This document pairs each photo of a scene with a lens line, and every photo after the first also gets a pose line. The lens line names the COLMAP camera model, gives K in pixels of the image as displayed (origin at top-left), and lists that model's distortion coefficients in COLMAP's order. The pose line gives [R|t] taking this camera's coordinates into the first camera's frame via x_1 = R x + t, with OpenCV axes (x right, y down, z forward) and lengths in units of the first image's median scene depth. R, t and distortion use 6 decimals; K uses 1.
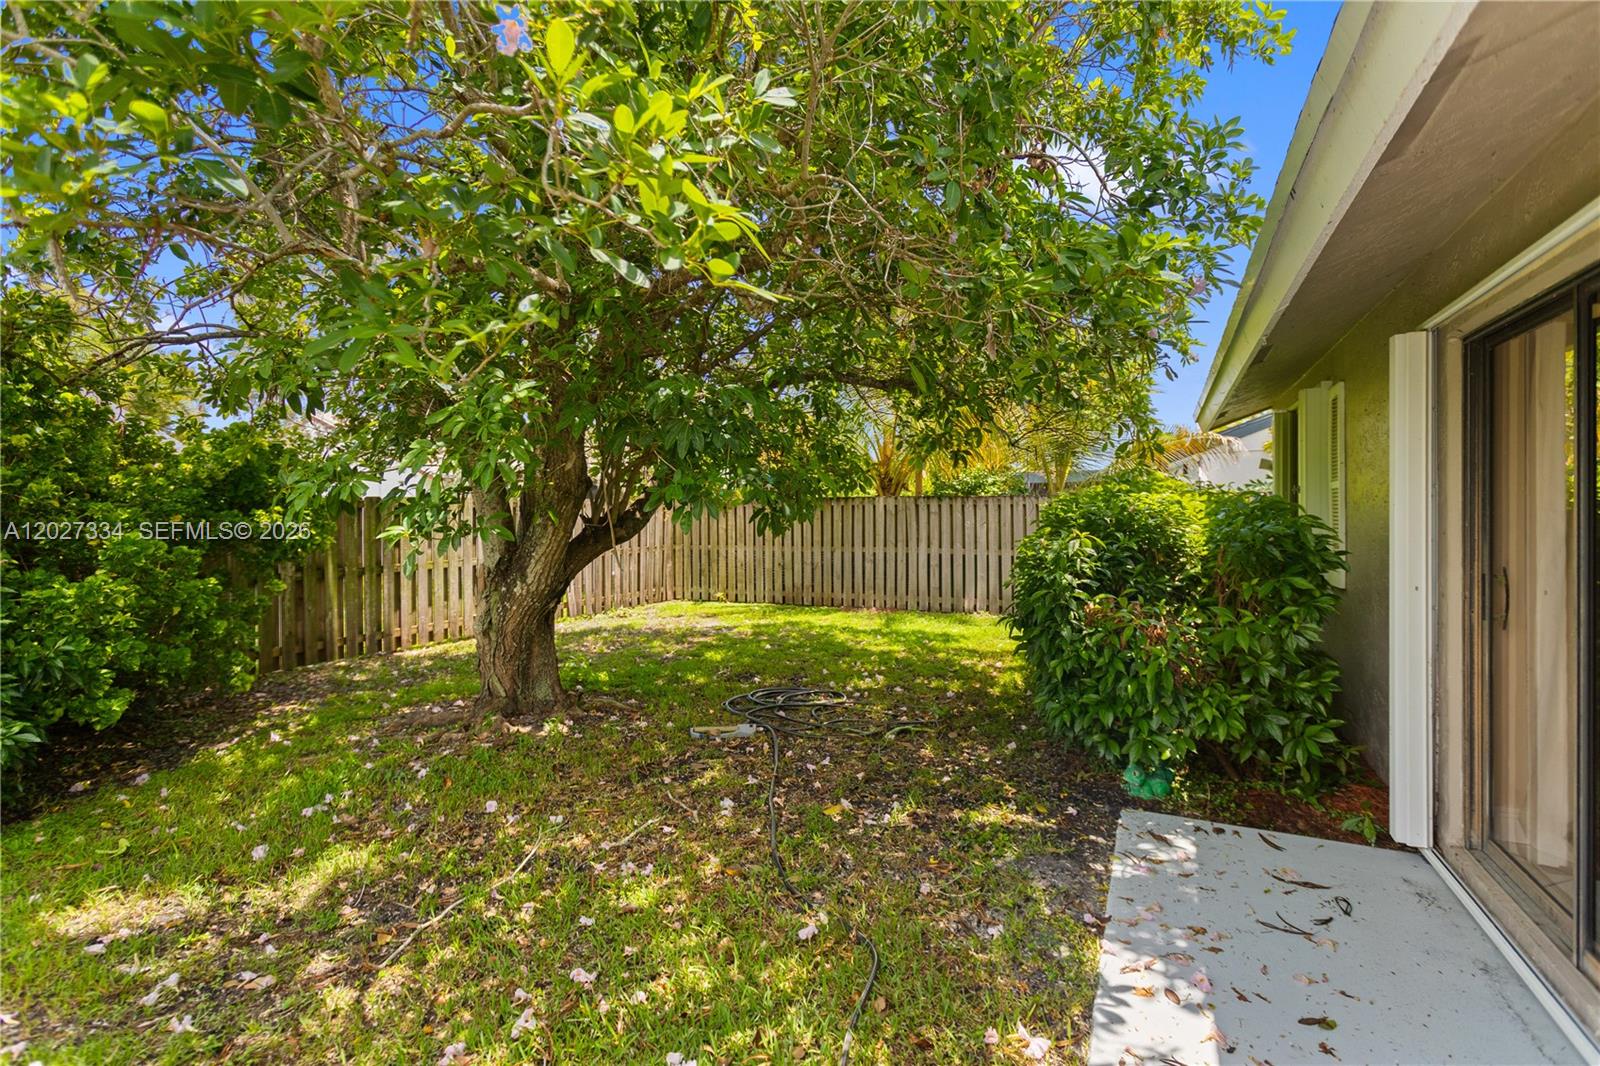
lens RADIAL K [[779.9, 0, 796.8], [0, 779.9, 525.5], [0, 0, 1]] dist [0.004812, -0.000550]
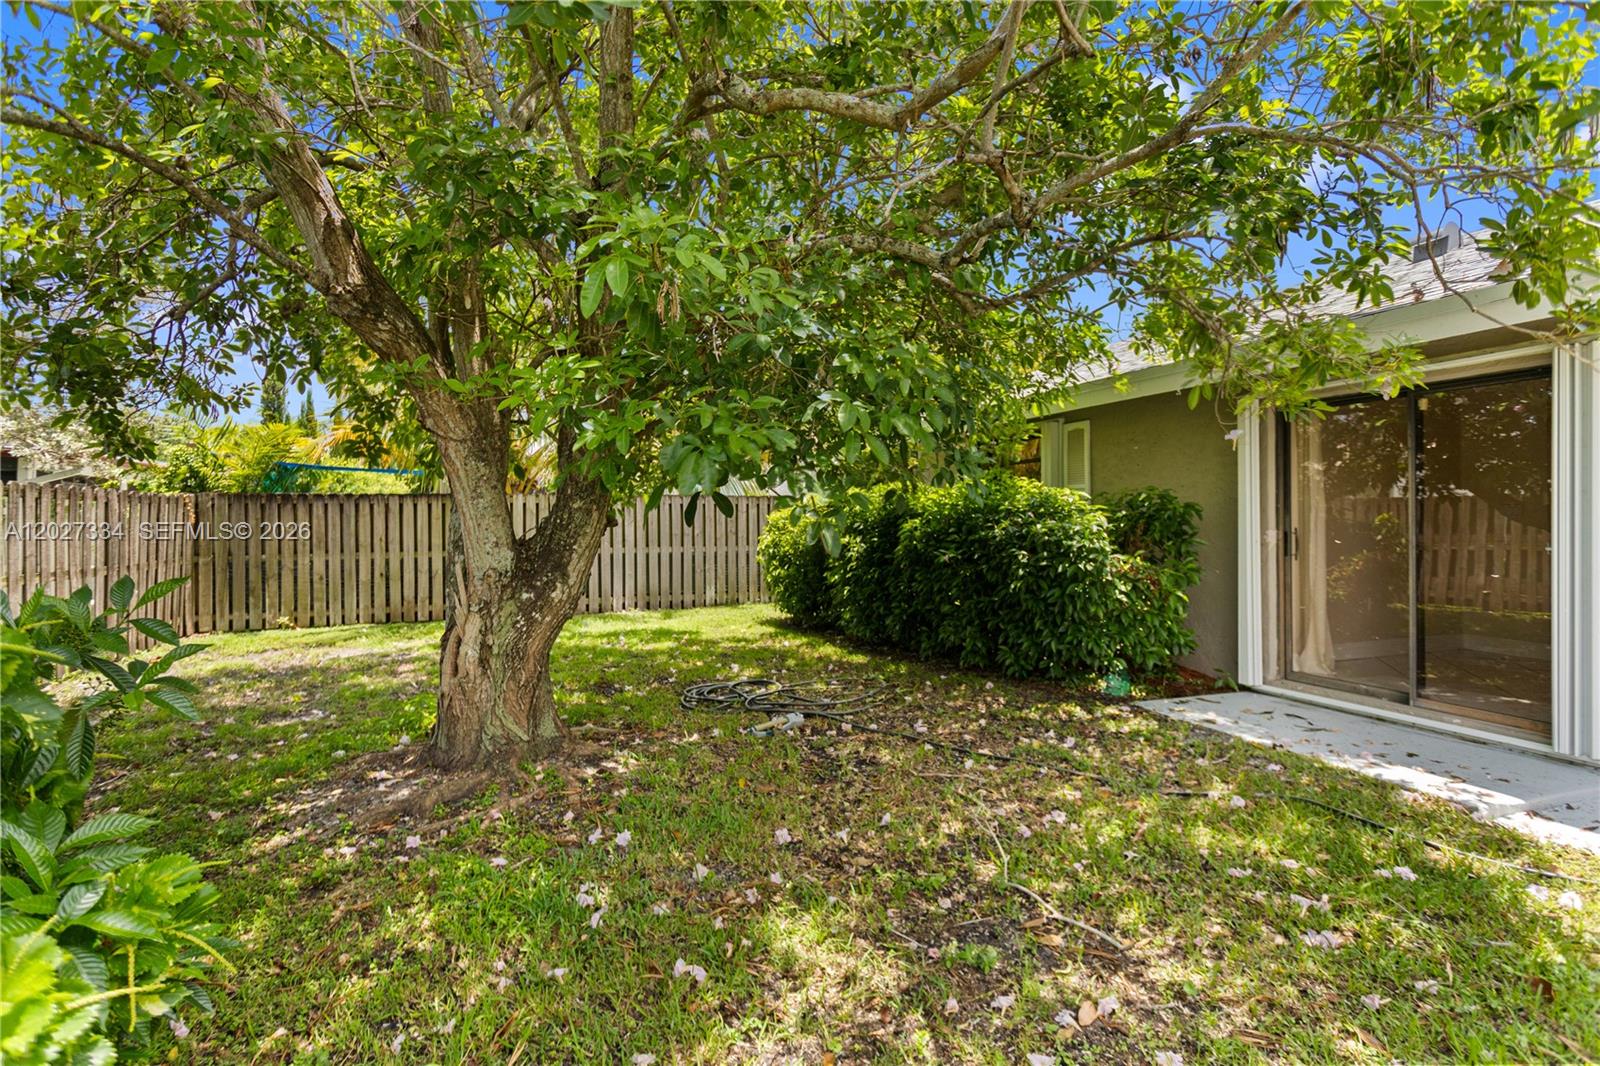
lens RADIAL K [[779.9, 0, 788.6], [0, 779.9, 526.7], [0, 0, 1]] dist [0.004812, -0.000550]
pose [[0.700115, -0.007980, 0.713986, -0.310641], [0.015190, 0.999878, -0.003720, 0.009304], [-0.713869, 0.013450, 0.700150, 0.126876]]
